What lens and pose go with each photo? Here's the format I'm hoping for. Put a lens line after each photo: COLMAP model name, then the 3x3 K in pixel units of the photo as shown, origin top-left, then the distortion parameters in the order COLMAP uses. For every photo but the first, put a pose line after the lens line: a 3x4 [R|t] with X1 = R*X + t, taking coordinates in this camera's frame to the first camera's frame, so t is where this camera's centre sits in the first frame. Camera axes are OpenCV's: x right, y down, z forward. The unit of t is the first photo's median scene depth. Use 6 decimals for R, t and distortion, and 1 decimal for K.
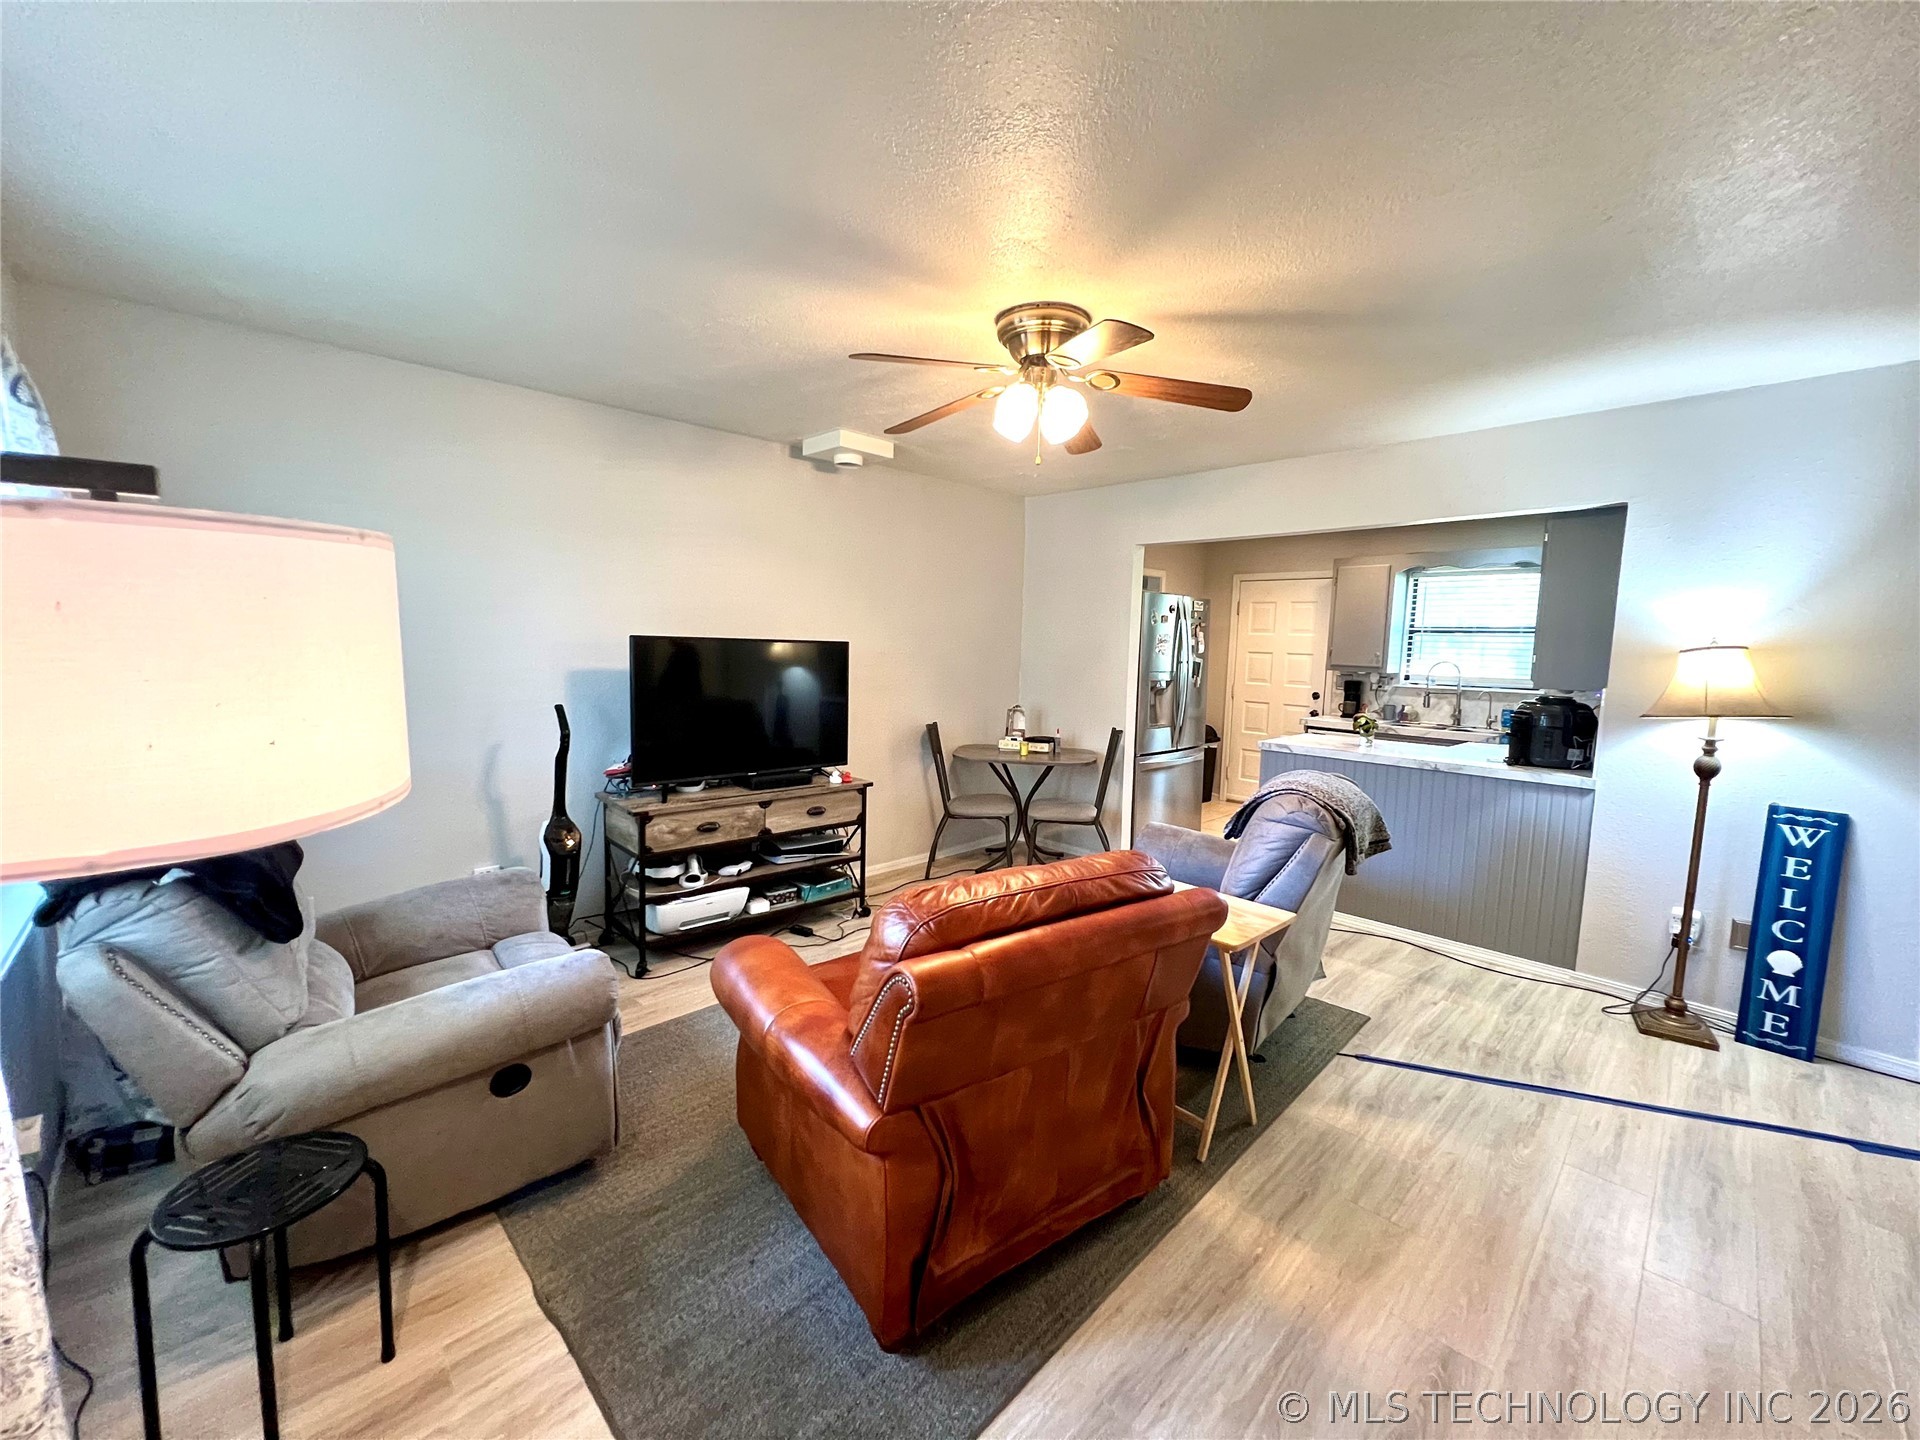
lens RADIAL K [[764.7, 0, 969.2], [0, 764.7, 713.7], [0, 0, 1]] dist [-0.006068, 0.001016]
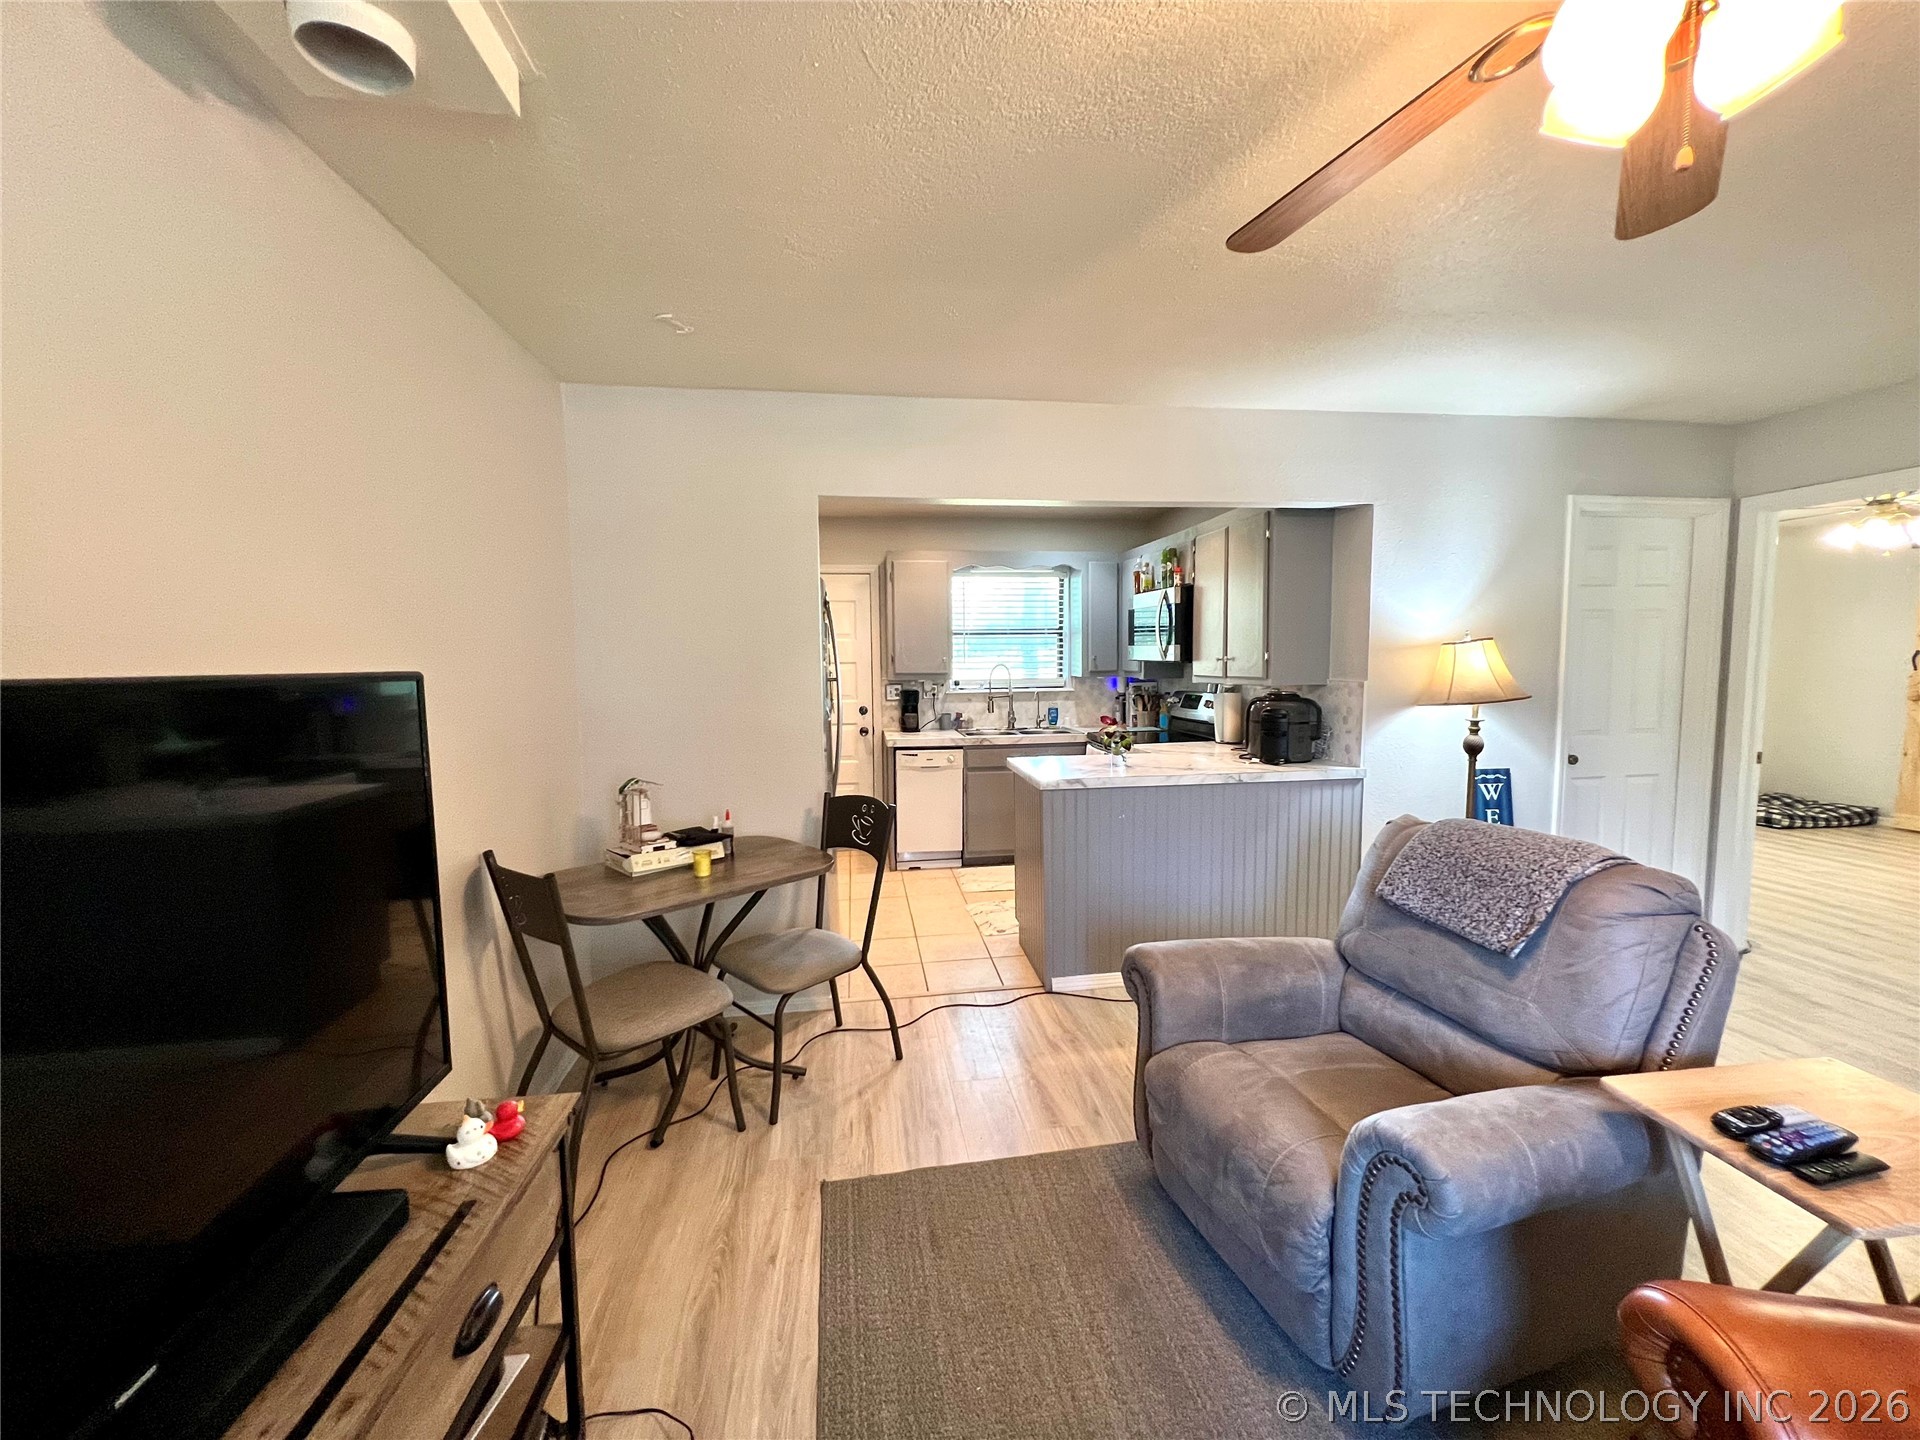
lens RADIAL K [[764.7, 0, 971.5], [0, 764.7, 723.5], [0, 0, 1]] dist [-0.006068, 0.001016]
pose [[0.595877, -0.101175, 0.796677, -0.178252], [0.101359, 0.993574, 0.050369, -0.044848], [-0.796654, 0.050736, 0.602303, 0.432822]]
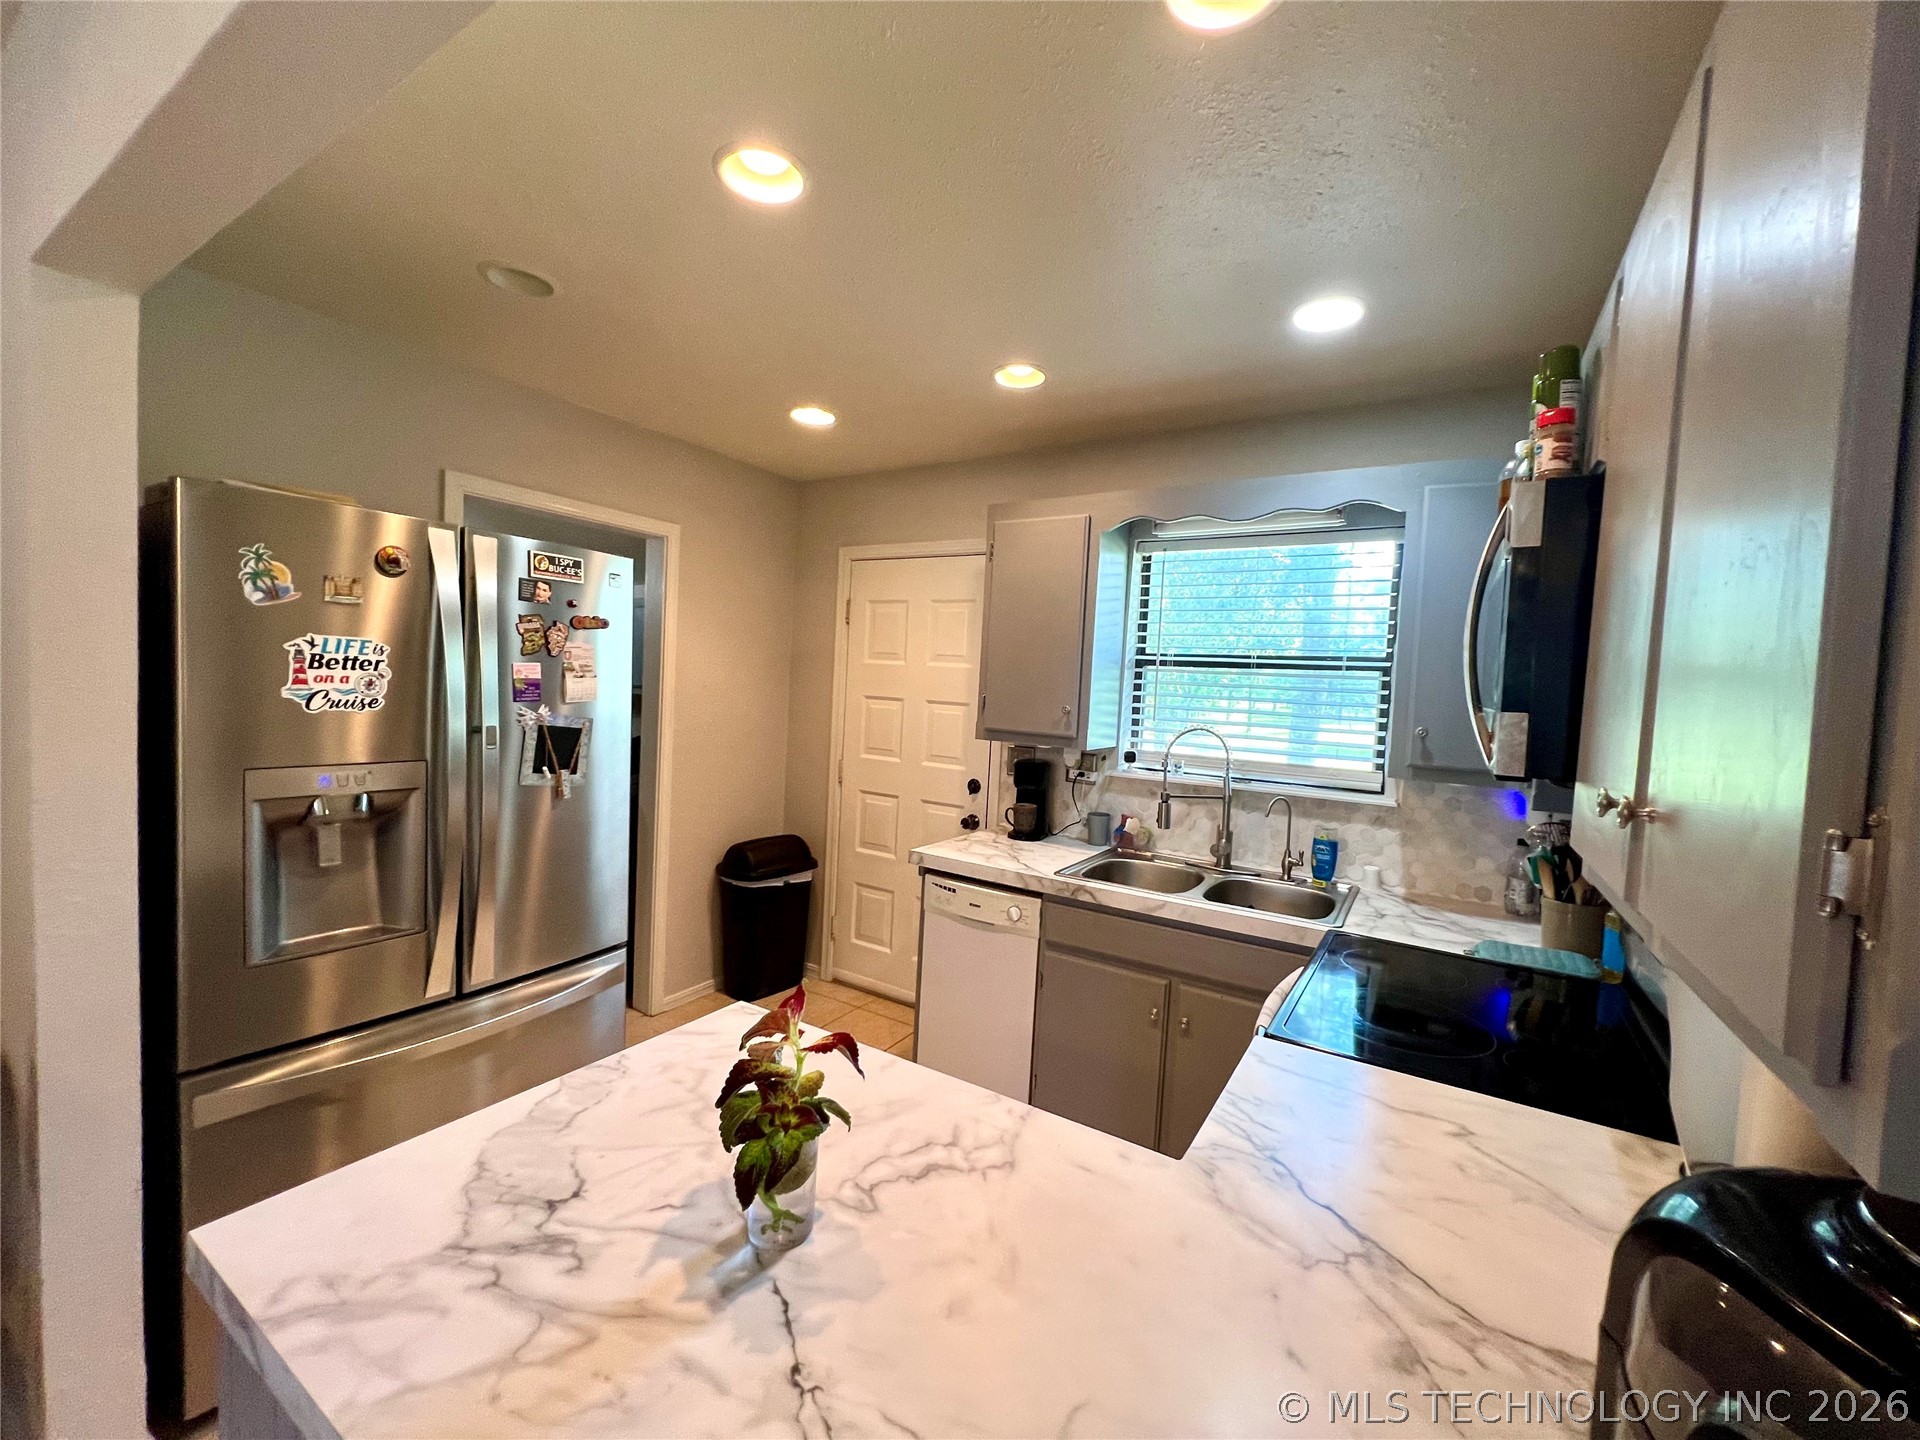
lens RADIAL K [[773.9, 0, 960.1], [0, 773.9, 714.9], [0, 0, 1]] dist [-0.000065, -0.000222]
pose [[0.974554, 0.010008, 0.223930, 0.369201], [-0.001022, 0.999191, -0.040211, -0.055983], [-0.224152, 0.038959, 0.973775, 0.563226]]
